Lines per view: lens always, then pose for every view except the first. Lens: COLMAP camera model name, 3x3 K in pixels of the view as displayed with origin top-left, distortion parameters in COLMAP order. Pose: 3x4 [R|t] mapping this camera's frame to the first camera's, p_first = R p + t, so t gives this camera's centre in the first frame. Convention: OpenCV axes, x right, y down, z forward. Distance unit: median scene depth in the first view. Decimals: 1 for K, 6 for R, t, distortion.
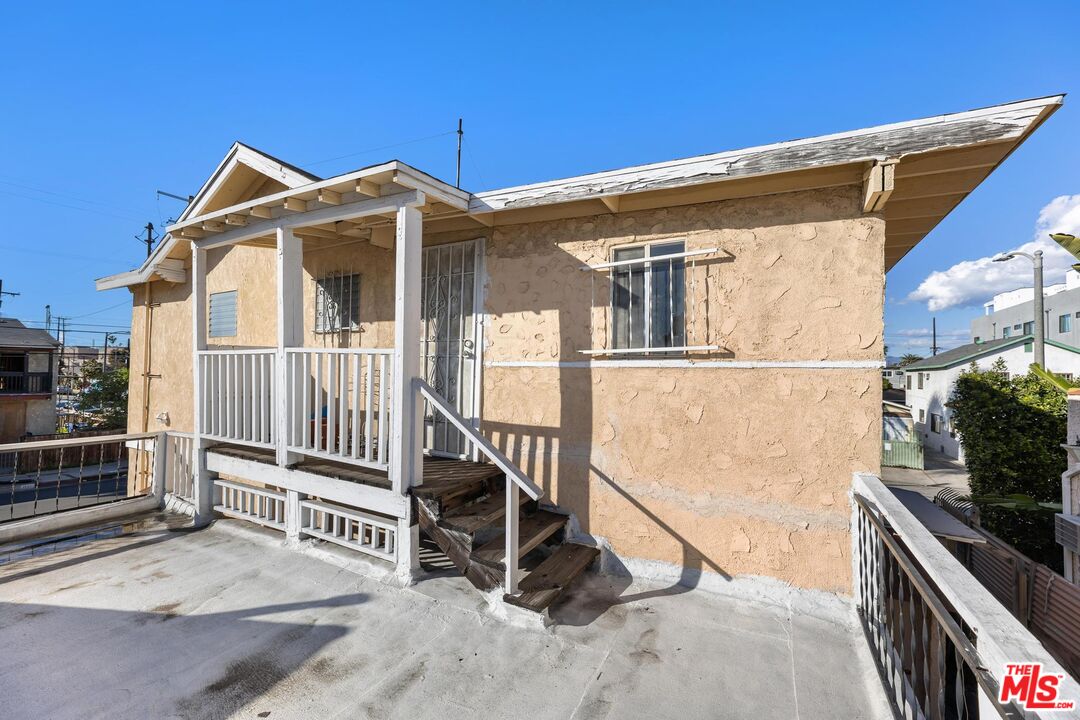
lens RADIAL K [[432.2, 0, 540.0], [0, 432.2, 360.0], [0, 0, 1]] dist [0.001470, 0.000089]
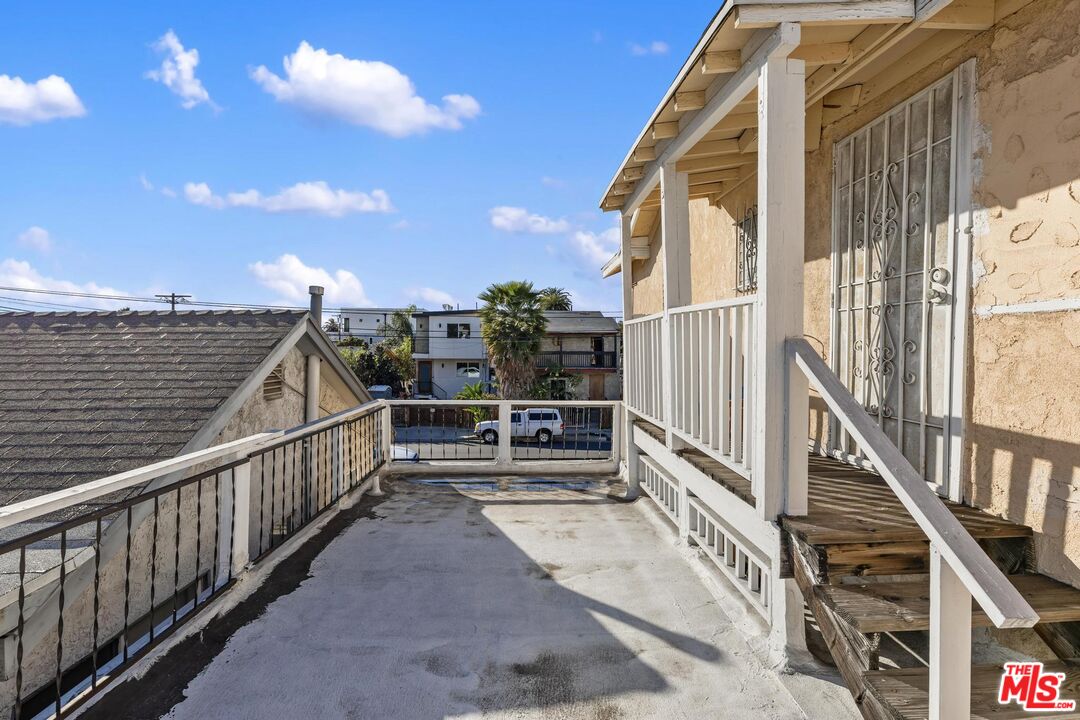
lens RADIAL K [[509.1, 0, 541.2], [0, 509.1, 353.4], [0, 0, 1]] dist [-0.000629, 0.000011]
pose [[0.519443, -0.003579, -0.854498, 0.118251], [0.030879, 0.999417, 0.014585, 0.035035], [0.853947, -0.033962, 0.519250, 0.275323]]
